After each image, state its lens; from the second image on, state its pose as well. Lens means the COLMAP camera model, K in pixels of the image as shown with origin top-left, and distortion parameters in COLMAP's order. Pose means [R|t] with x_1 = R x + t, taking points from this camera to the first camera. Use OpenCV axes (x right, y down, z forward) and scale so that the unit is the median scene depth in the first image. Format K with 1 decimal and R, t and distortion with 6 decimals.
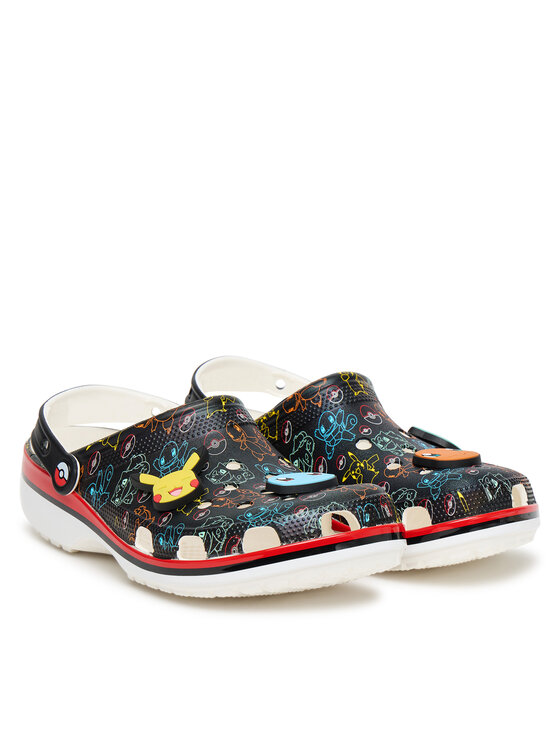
lens RADIAL K [[2147.4, 0, 280.0], [0, 2147.4, 373.0], [0, 0, 1]] dist [0.031143, 0.175220]
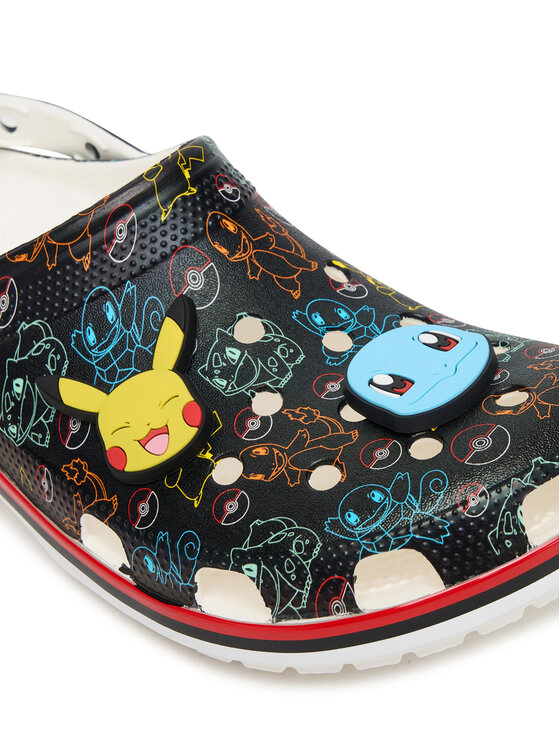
lens RADIAL K [[1615.9, 0, 280.0], [0, 1615.9, 373.0], [0, 0, 1]] dist [0.021746, 0.016201]
pose [[0.970434, -0.216368, 0.106975, -0.054851], [0.144557, 0.875924, 0.460284, -0.109039], [-0.193293, -0.431211, 0.881303, 0.688795]]
